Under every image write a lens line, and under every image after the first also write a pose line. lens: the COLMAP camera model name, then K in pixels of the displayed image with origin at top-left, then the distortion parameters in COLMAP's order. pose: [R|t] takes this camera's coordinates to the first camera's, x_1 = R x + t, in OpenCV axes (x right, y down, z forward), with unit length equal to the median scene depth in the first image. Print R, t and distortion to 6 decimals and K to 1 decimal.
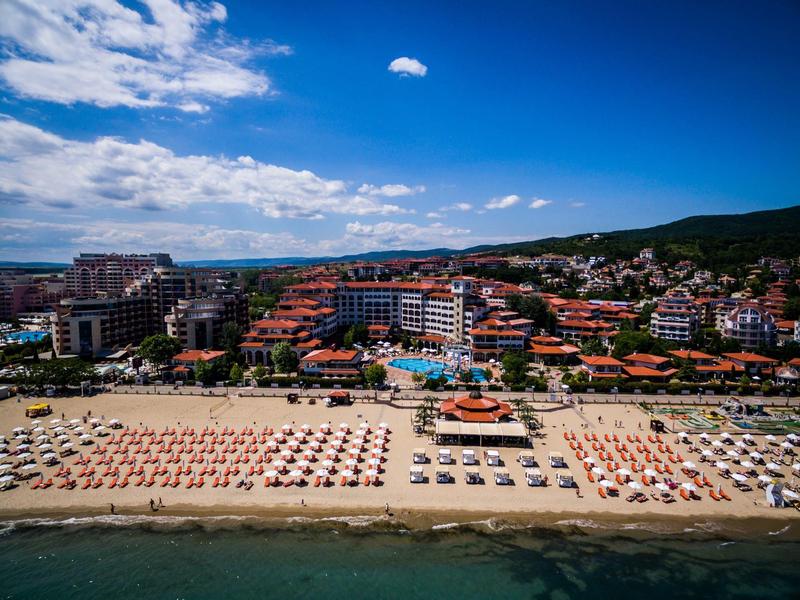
lens RADIAL K [[452.1, 0, 405.7], [0, 452.1, 302.5], [0, 0, 1]] dist [0.004457, 0.001923]
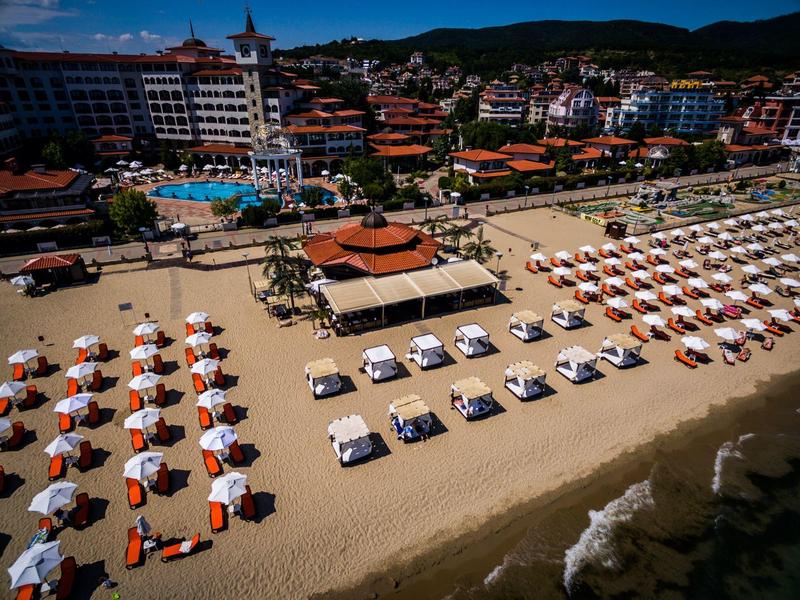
lens RADIAL K [[452.1, 0, 407.1], [0, 452.1, 301.3], [0, 0, 1]] dist [0.004457, 0.001923]
pose [[0.872368, -0.209632, 0.441621, -0.035066], [0.037574, 0.929468, 0.366984, 0.061584], [-0.487404, -0.303551, 0.818715, 0.319926]]
